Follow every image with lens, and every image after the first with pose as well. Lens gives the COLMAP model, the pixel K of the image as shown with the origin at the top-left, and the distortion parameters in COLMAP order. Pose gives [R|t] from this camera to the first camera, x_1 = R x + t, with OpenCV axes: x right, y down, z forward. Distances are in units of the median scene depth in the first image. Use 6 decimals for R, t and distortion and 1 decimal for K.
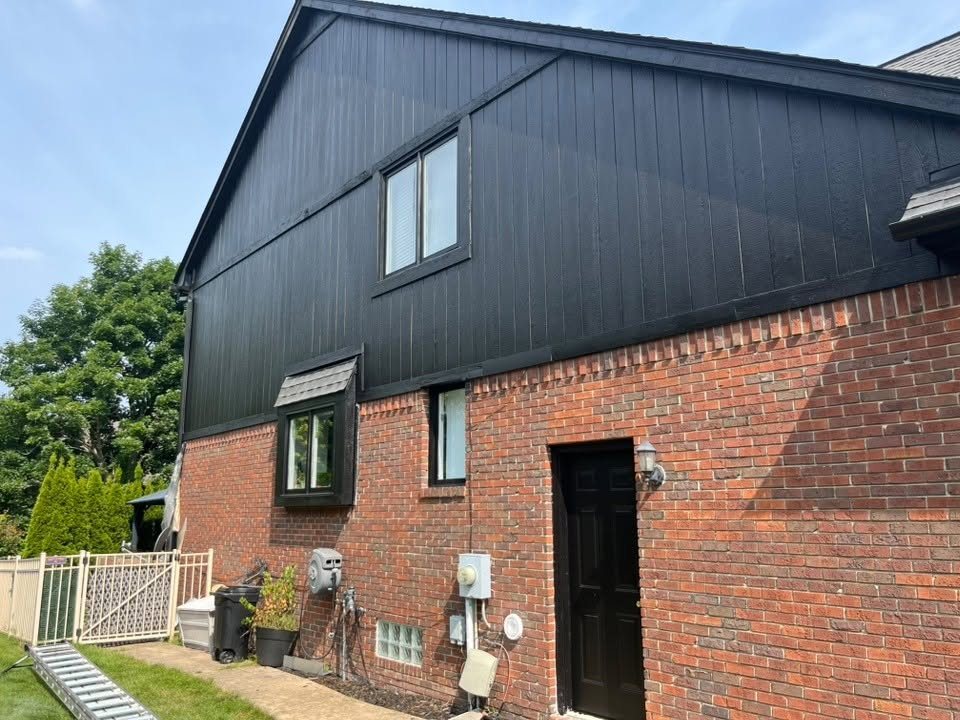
lens RADIAL K [[743.3, 0, 476.4], [0, 743.3, 363.6], [0, 0, 1]] dist [0.044299, -0.061630]
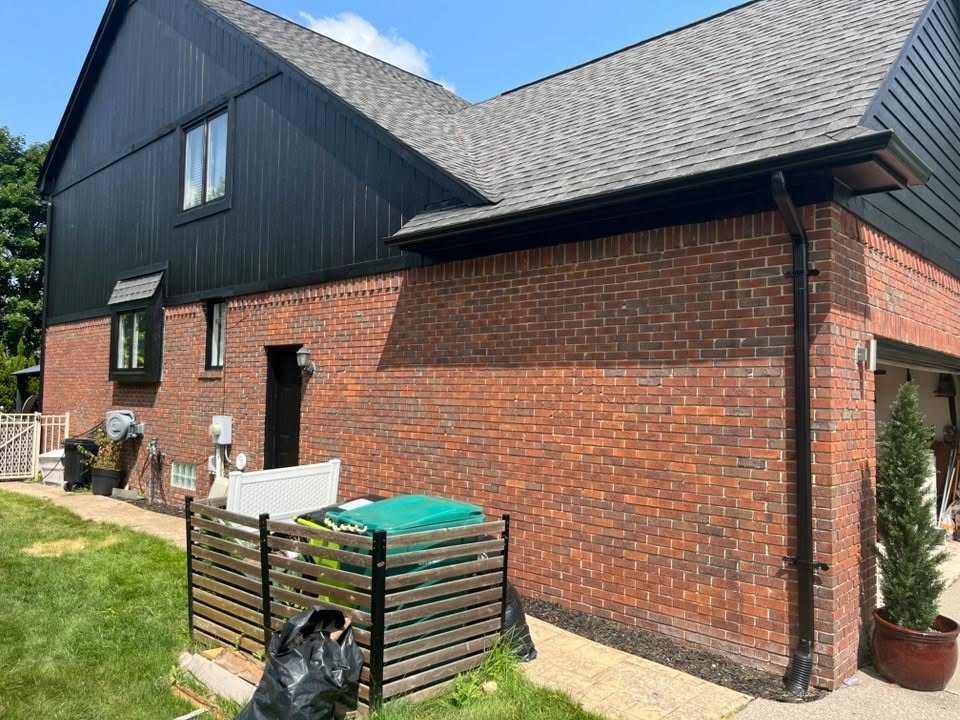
lens RADIAL K [[743.3, 0, 494.7], [0, 743.3, 355.1], [0, 0, 1]] dist [0.044299, -0.061630]
pose [[0.993882, 0.028012, 0.106839, 0.289217], [-0.043512, 0.988382, 0.145631, -0.082325], [-0.101518, -0.149389, 0.983553, -0.392235]]
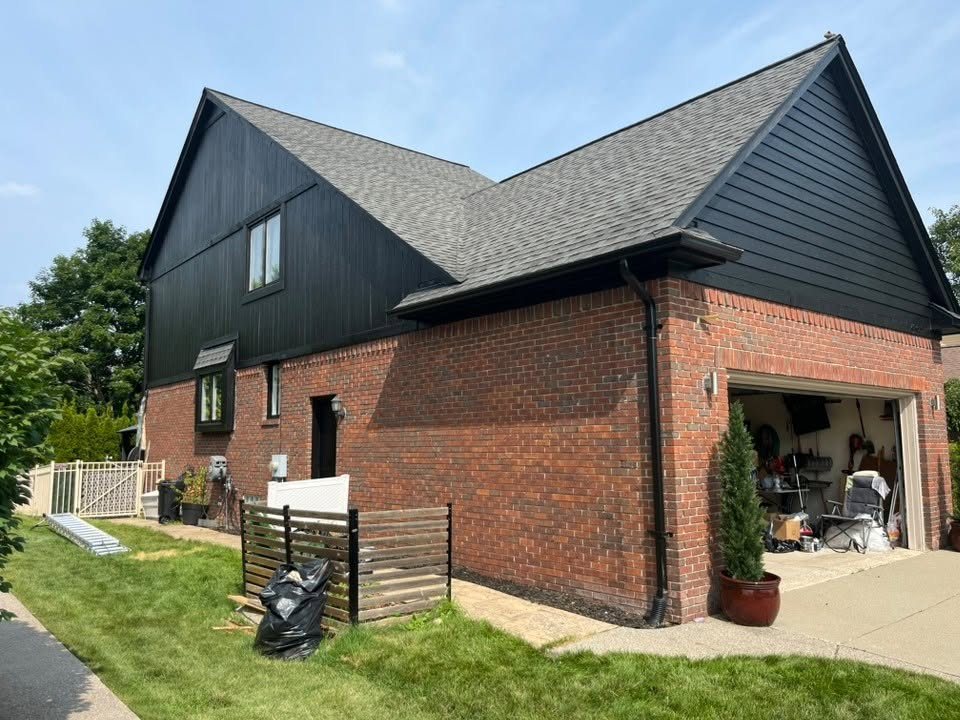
lens RADIAL K [[743.3, 0, 484.3], [0, 743.3, 362.1], [0, 0, 1]] dist [0.044299, -0.061630]
pose [[0.999949, -0.007923, -0.006197, 0.402728], [0.008447, 0.995931, 0.089717, -0.106809], [0.005461, -0.089765, 0.995948, -0.645580]]
